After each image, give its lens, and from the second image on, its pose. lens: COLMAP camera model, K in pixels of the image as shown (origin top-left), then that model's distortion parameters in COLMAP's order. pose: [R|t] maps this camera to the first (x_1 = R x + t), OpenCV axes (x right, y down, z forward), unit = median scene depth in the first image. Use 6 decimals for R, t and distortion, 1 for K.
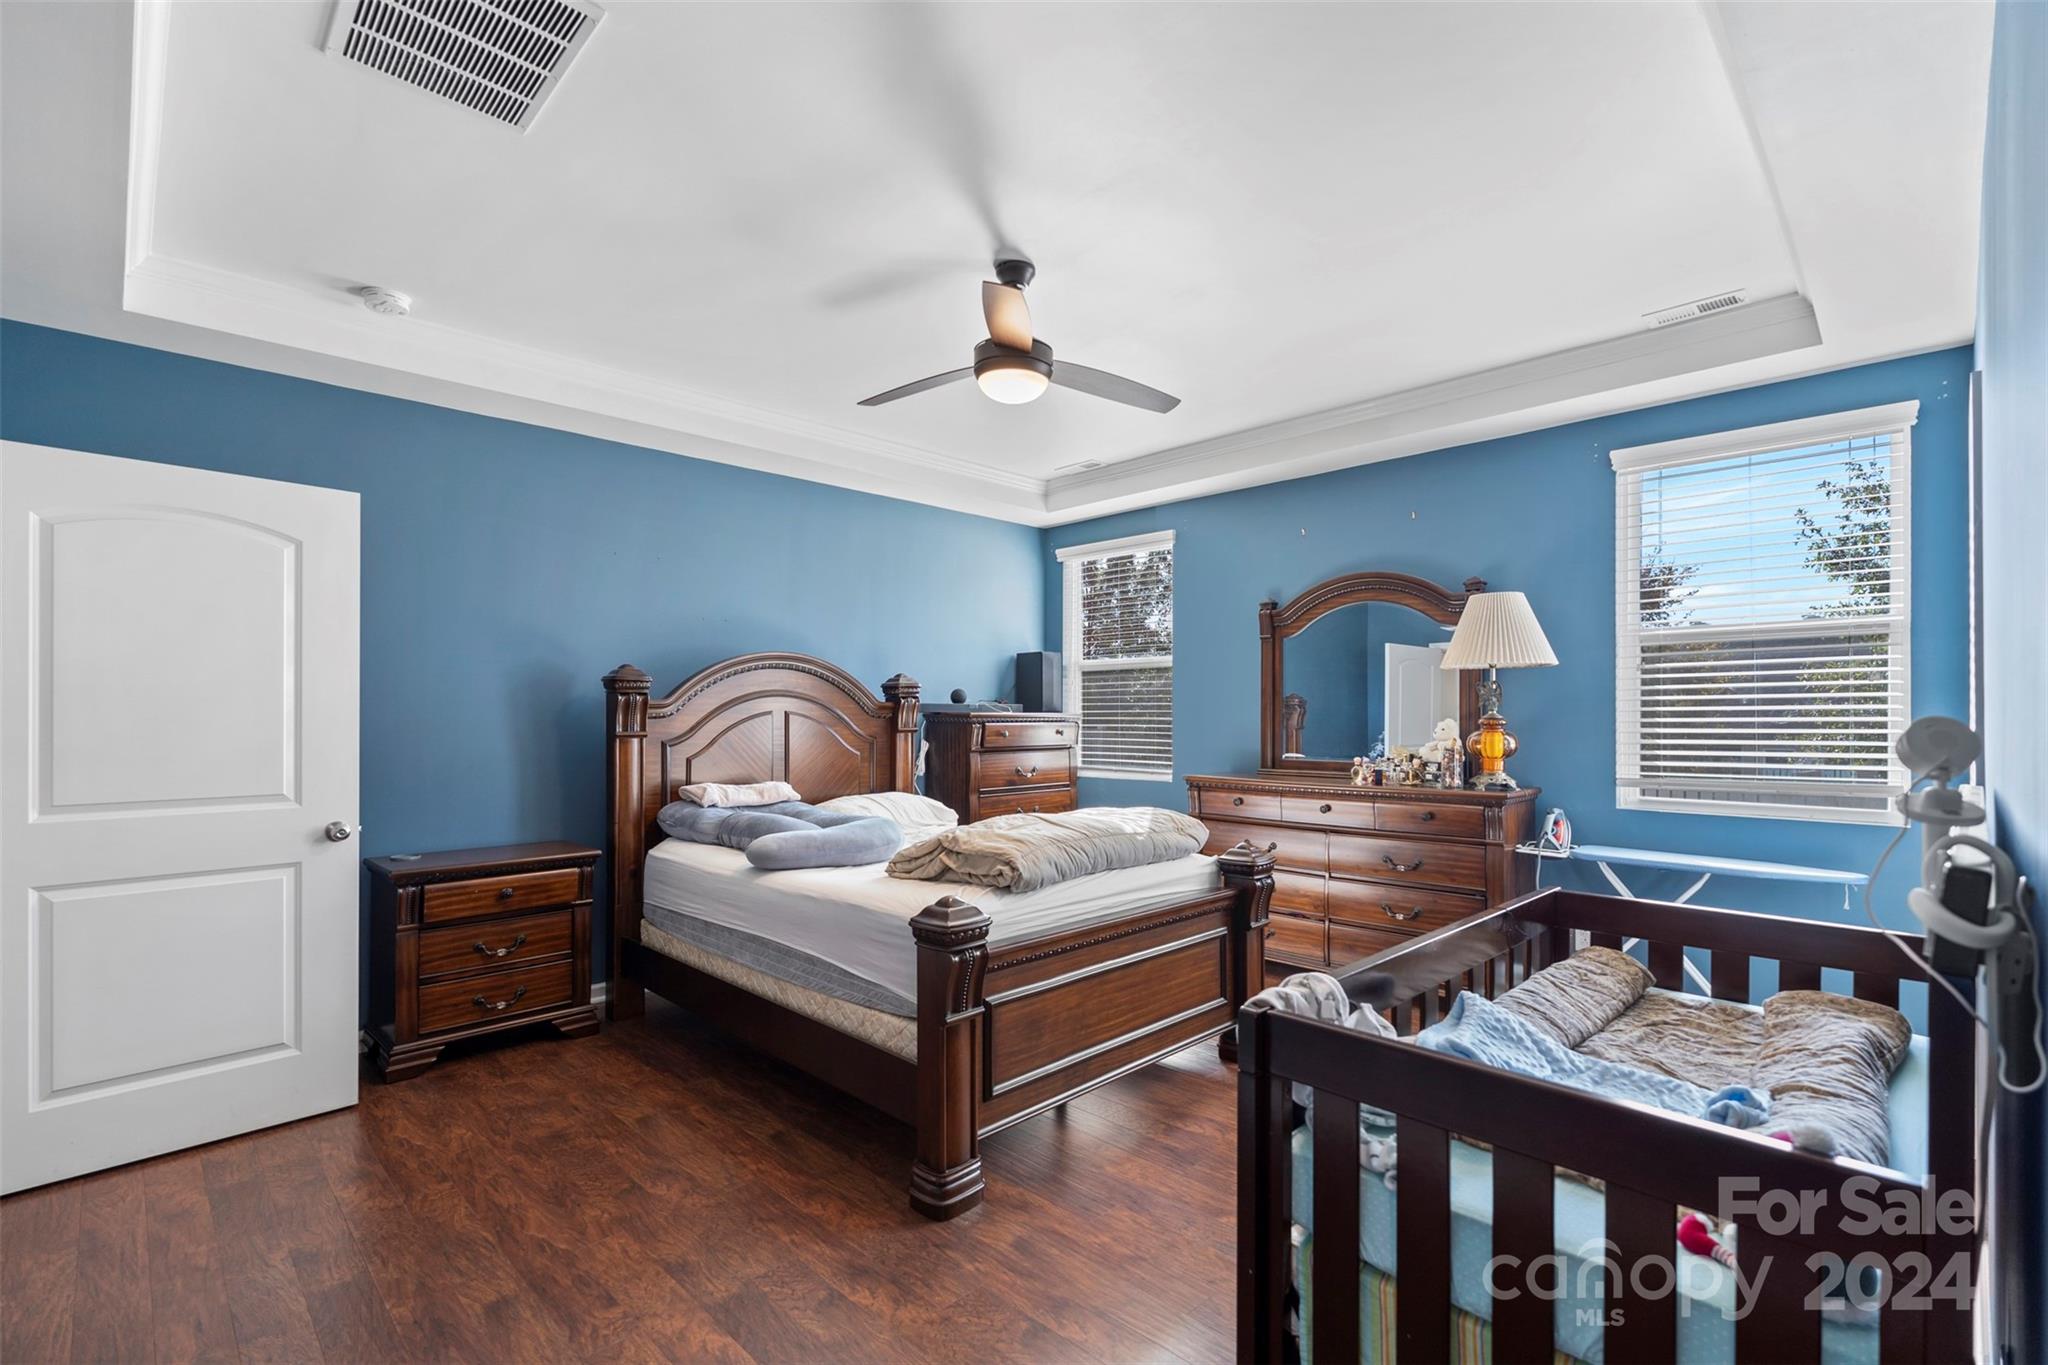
lens RADIAL K [[931.8, 0, 1012.5], [0, 931.8, 718.3], [0, 0, 1]] dist [-0.007762, 0.001529]
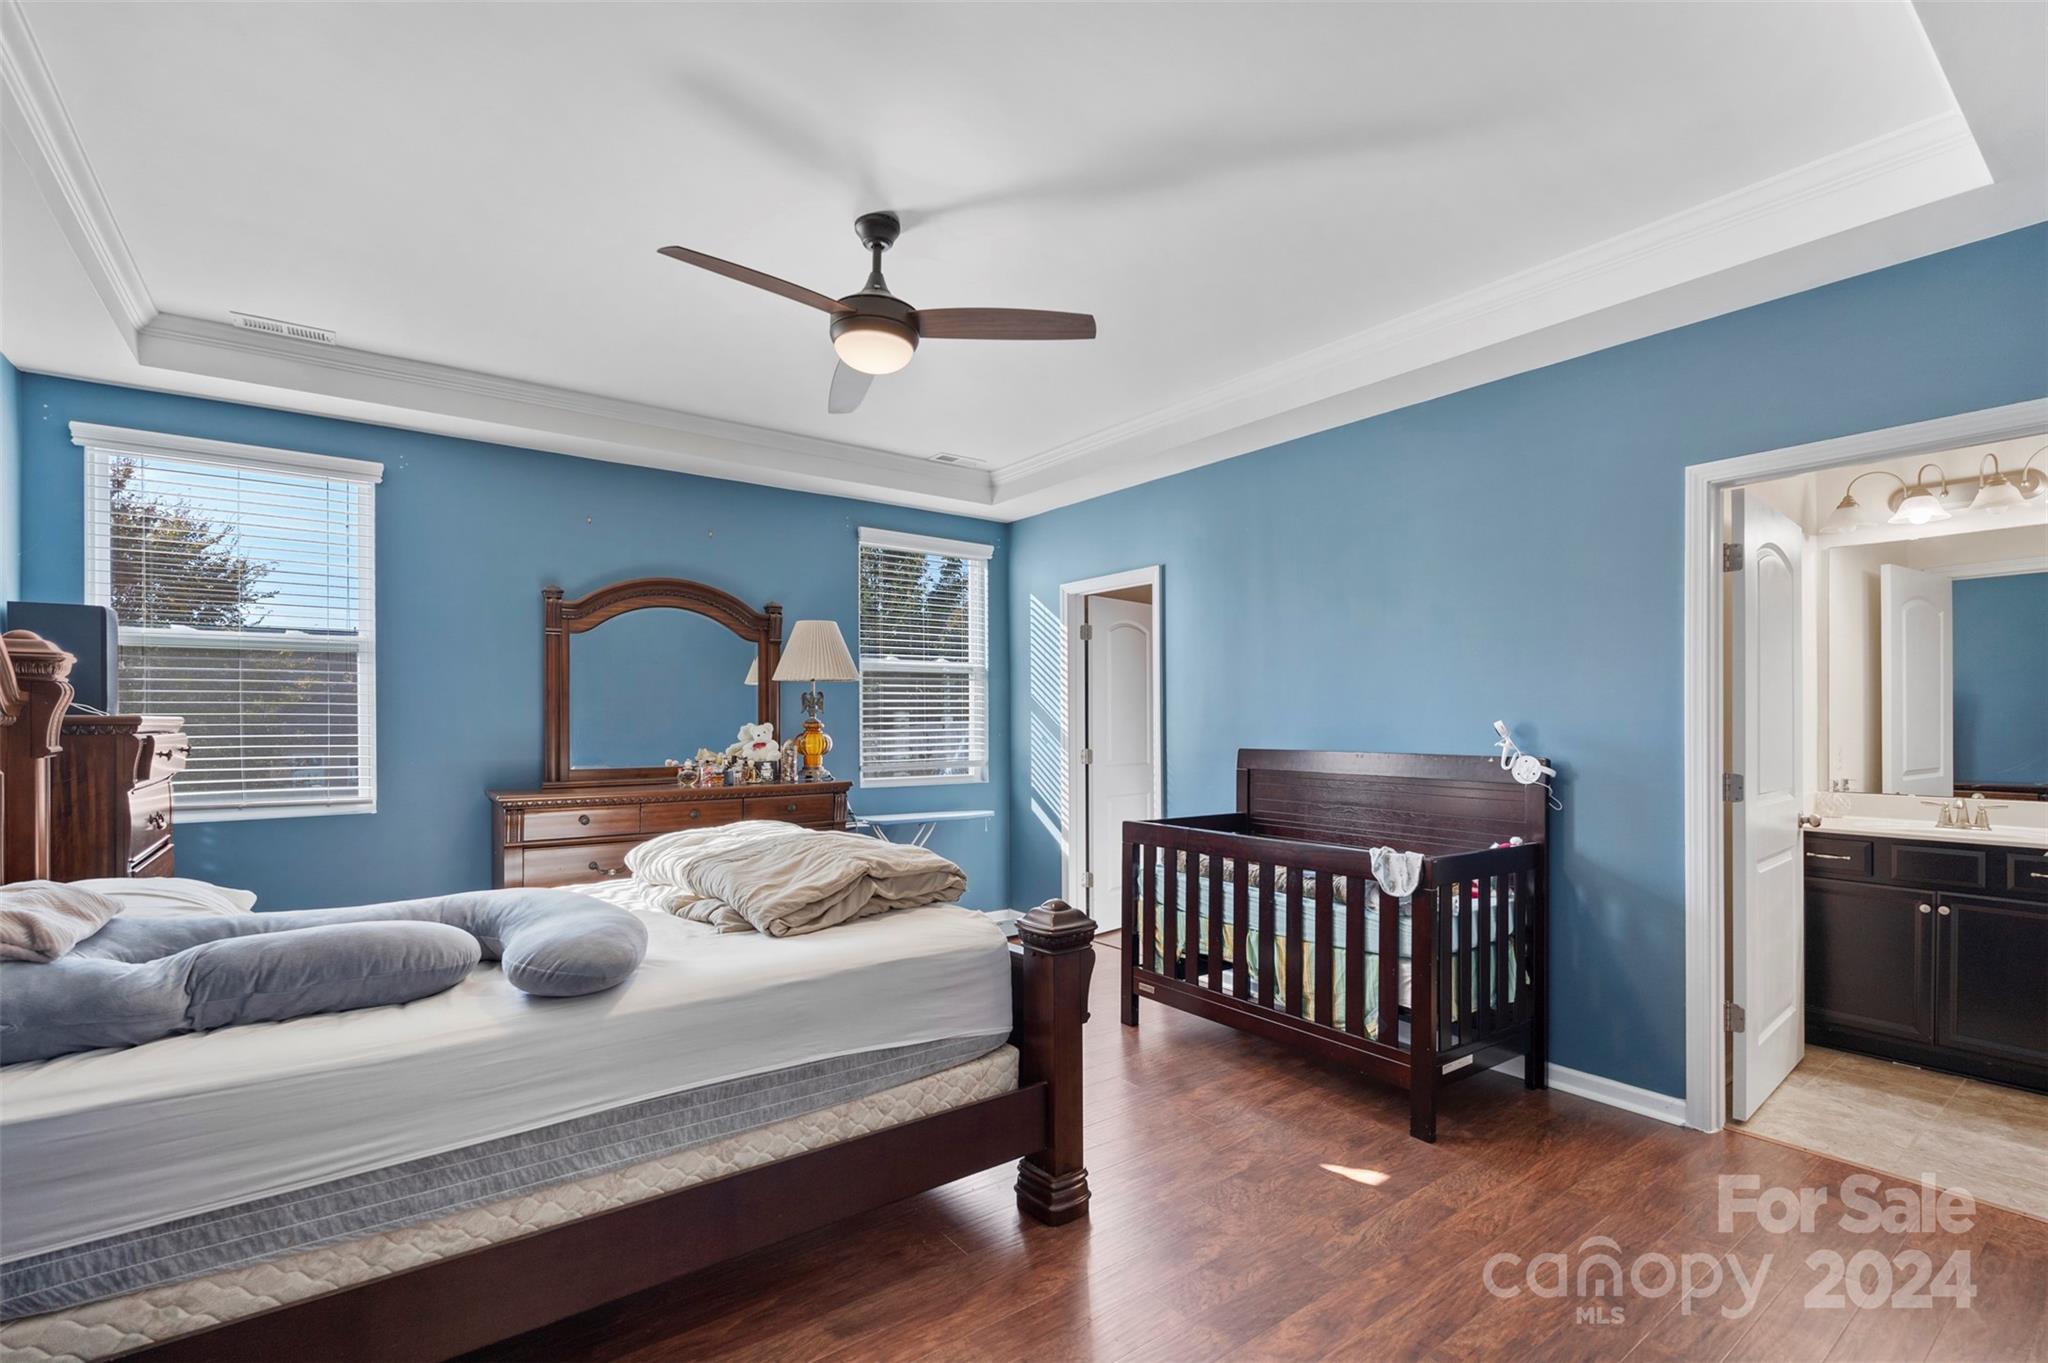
lens RADIAL K [[931.8, 0, 1015.4], [0, 931.8, 718.8], [0, 0, 1]] dist [-0.007762, 0.001529]
pose [[0.139479, 0.002238, 0.990222, -0.848569], [0.002764, 0.999993, -0.002650, -0.000168], [-0.990221, 0.003107, 0.139472, 0.720298]]
